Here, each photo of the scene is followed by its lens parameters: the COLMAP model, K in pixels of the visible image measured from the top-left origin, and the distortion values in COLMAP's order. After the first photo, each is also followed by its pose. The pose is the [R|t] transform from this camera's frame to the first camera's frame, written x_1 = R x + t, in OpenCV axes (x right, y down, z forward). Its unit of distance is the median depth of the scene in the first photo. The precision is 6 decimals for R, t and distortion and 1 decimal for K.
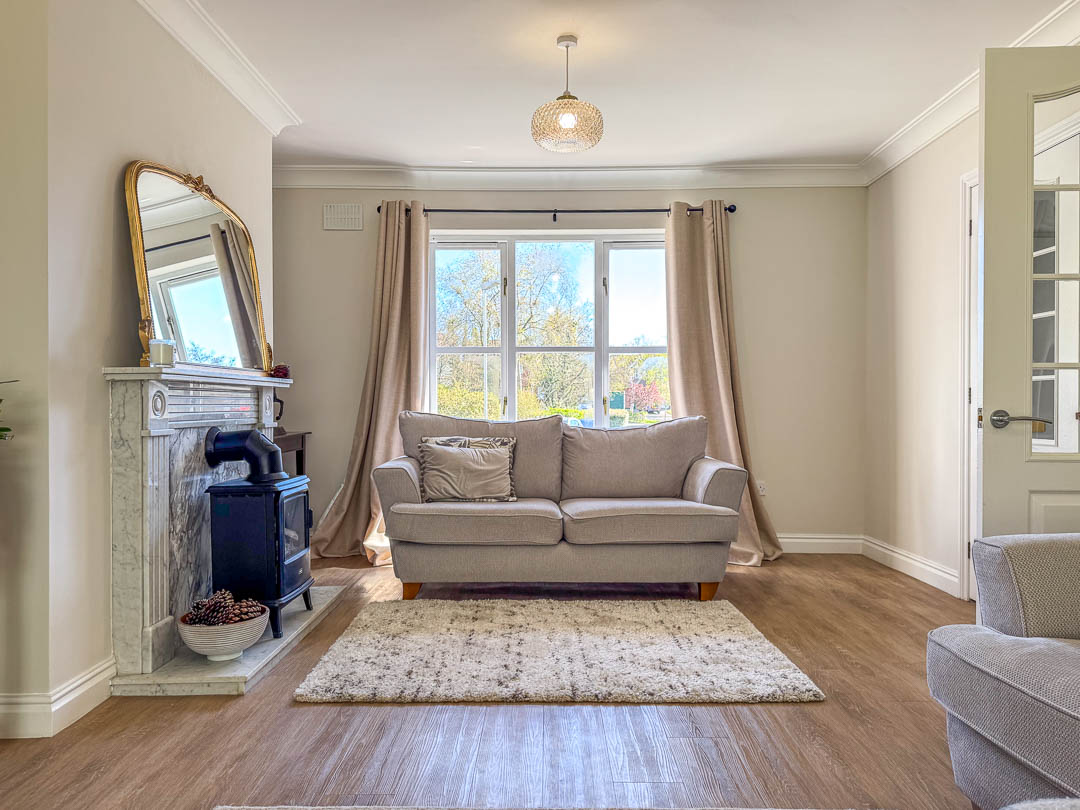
lens RADIAL K [[778.3, 0, 568.8], [0, 778.3, 406.4], [0, 0, 1]] dist [0.040868, -0.042592]
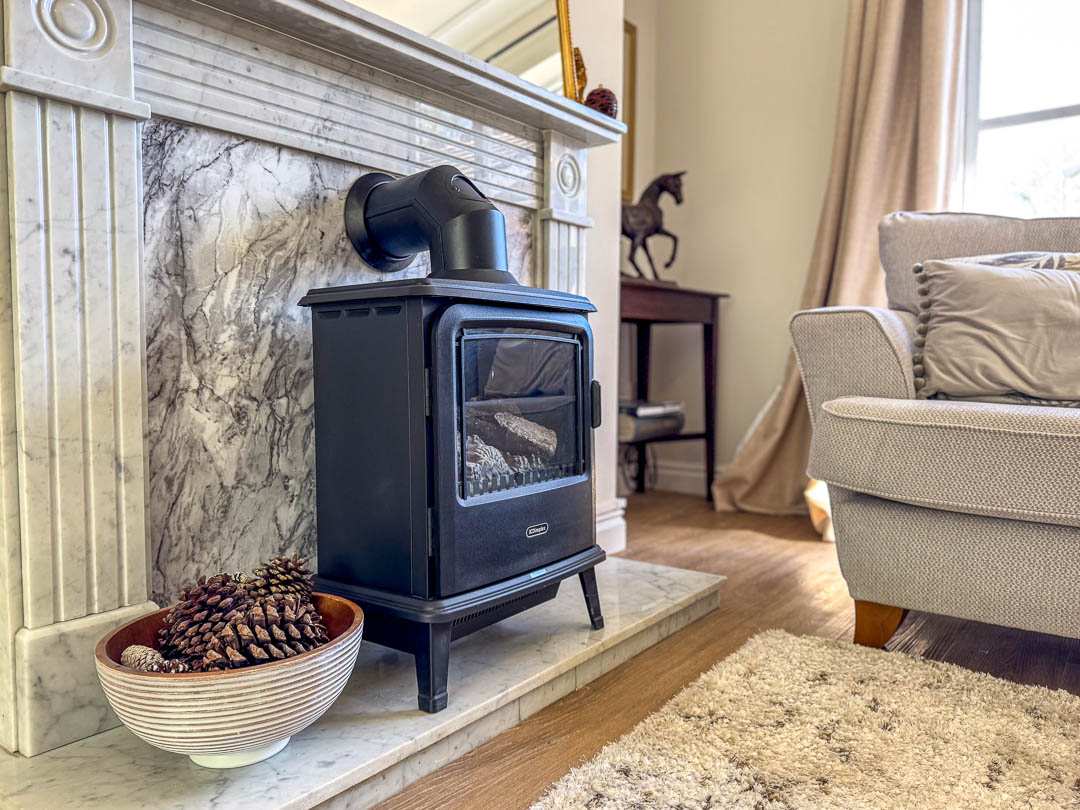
lens RADIAL K [[778.3, 0, 541.7], [0, 778.3, 401.1], [0, 0, 1]] dist [0.040868, -0.042592]
pose [[0.774956, 0.037472, -0.630903, -0.085448], [-0.004915, 0.998568, 0.053271, 0.102091], [0.631996, -0.038182, 0.774031, 0.571502]]
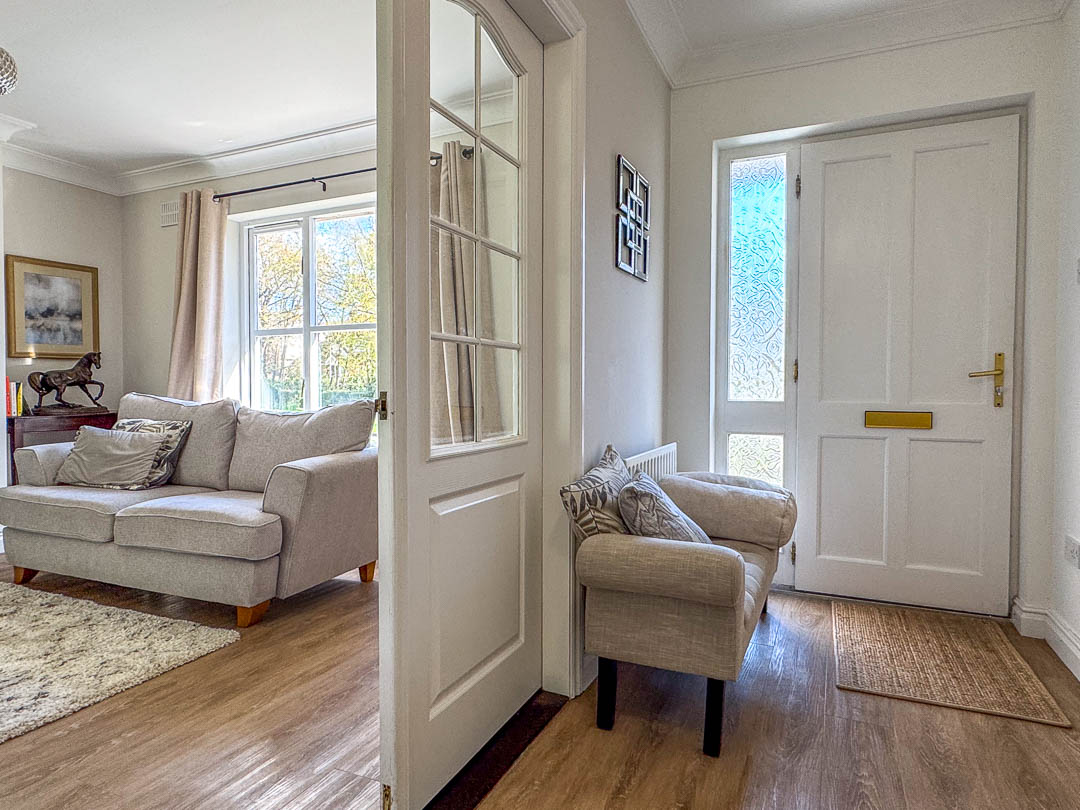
lens RADIAL K [[667.2, 0, 542.5], [0, 667.2, 399.1], [0, 0, 1]] dist [0.006793, 0.000642]
pose [[0.896491, 0.001451, -0.443060, 0.746135], [0.006907, 0.999827, 0.017250, 0.001641], [0.443009, -0.018525, 0.896326, 0.506036]]
